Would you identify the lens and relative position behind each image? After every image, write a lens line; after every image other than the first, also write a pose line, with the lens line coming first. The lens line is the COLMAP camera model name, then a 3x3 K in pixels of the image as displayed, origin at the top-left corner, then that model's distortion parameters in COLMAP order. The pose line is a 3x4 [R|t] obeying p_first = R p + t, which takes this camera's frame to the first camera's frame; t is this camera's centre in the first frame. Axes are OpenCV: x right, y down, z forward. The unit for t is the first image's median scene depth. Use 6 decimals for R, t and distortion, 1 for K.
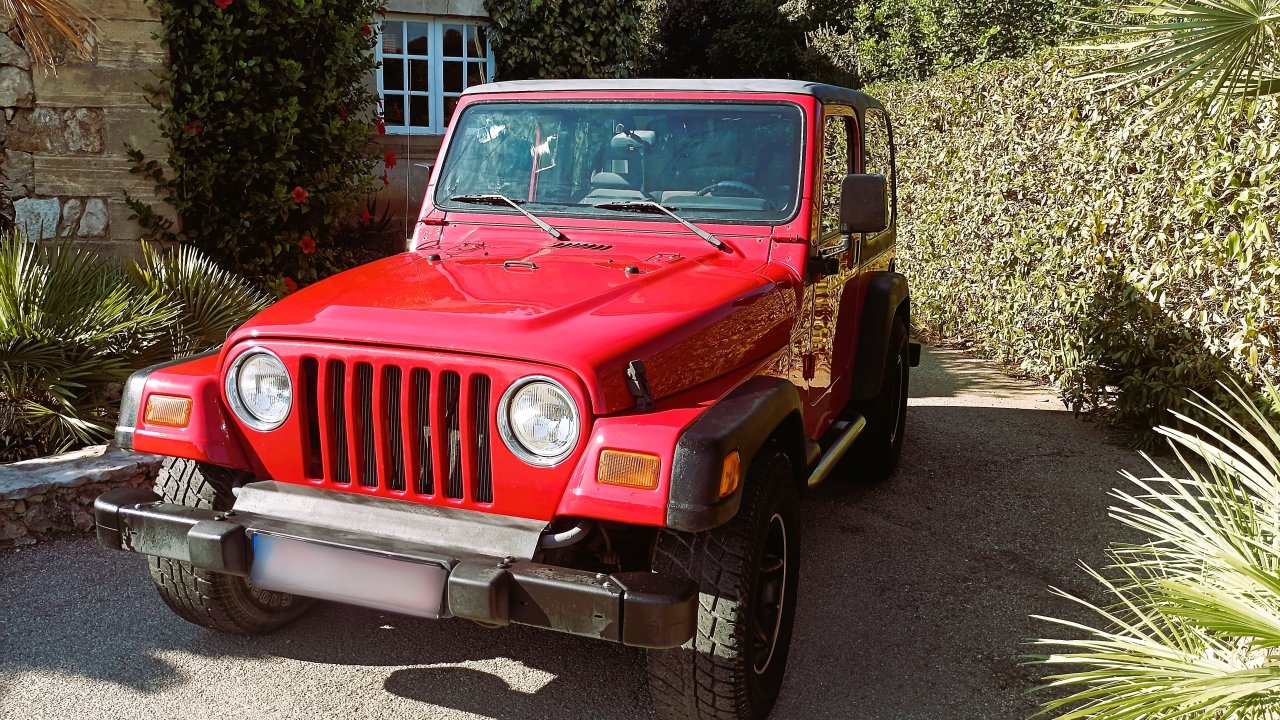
lens RADIAL K [[1092.4, 0, 638.2], [0, 1092.4, 354.1], [0, 0, 1]] dist [0.043616, -0.054688]
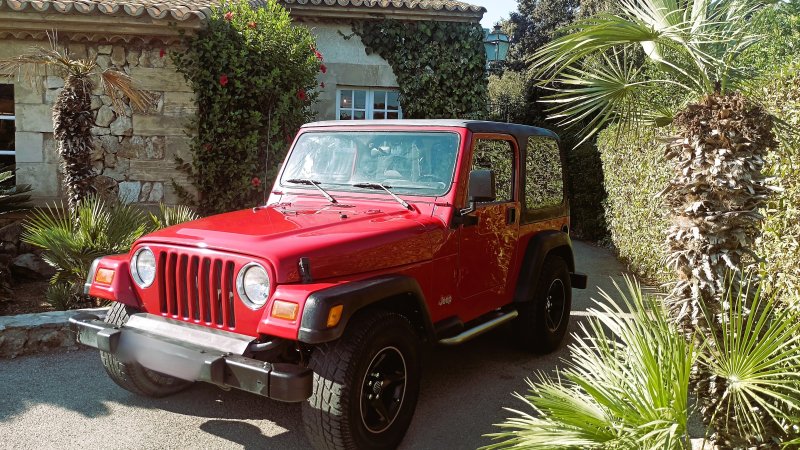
lens RADIAL K [[682.8, 0, 402.5], [0, 682.8, 217.1], [0, 0, 1]] dist [0.043616, -0.054688]
pose [[0.977273, 0.027193, -0.210232, 0.346933], [-0.049897, 0.993381, -0.103458, 0.042261], [0.206027, 0.111596, 0.972162, -0.137210]]
